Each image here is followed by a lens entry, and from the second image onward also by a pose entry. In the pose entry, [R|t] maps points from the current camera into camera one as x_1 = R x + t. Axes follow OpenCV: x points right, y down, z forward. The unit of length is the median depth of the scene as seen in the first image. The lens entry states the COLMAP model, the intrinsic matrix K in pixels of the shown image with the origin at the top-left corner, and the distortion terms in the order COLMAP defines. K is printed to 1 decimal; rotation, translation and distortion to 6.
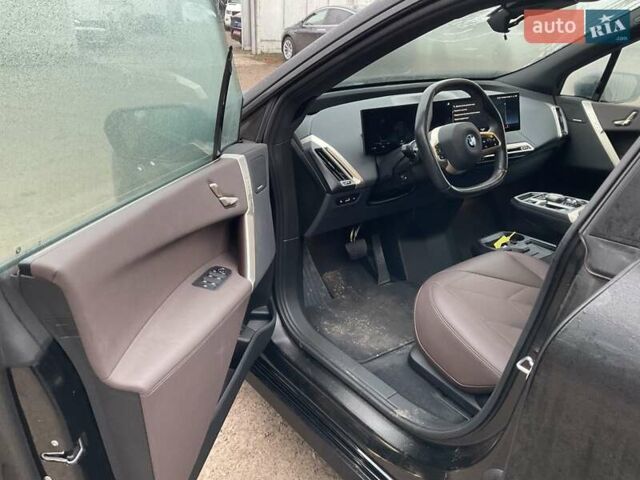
lens RADIAL K [[523.4, 0, 320.0], [0, 523.4, 240.0], [0, 0, 1]] dist [0.105465, -0.190902]
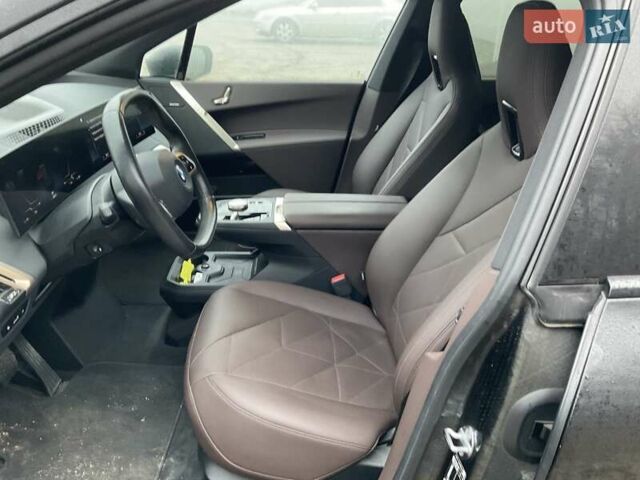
lens RADIAL K [[523.4, 0, 320.0], [0, 523.4, 240.0], [0, 0, 1]] dist [0.105465, -0.190902]
pose [[0.584059, -0.347126, 0.733743, -0.117491], [0.290547, 0.933457, 0.210333, -0.146524], [-0.757930, 0.090340, 0.646050, 0.295916]]
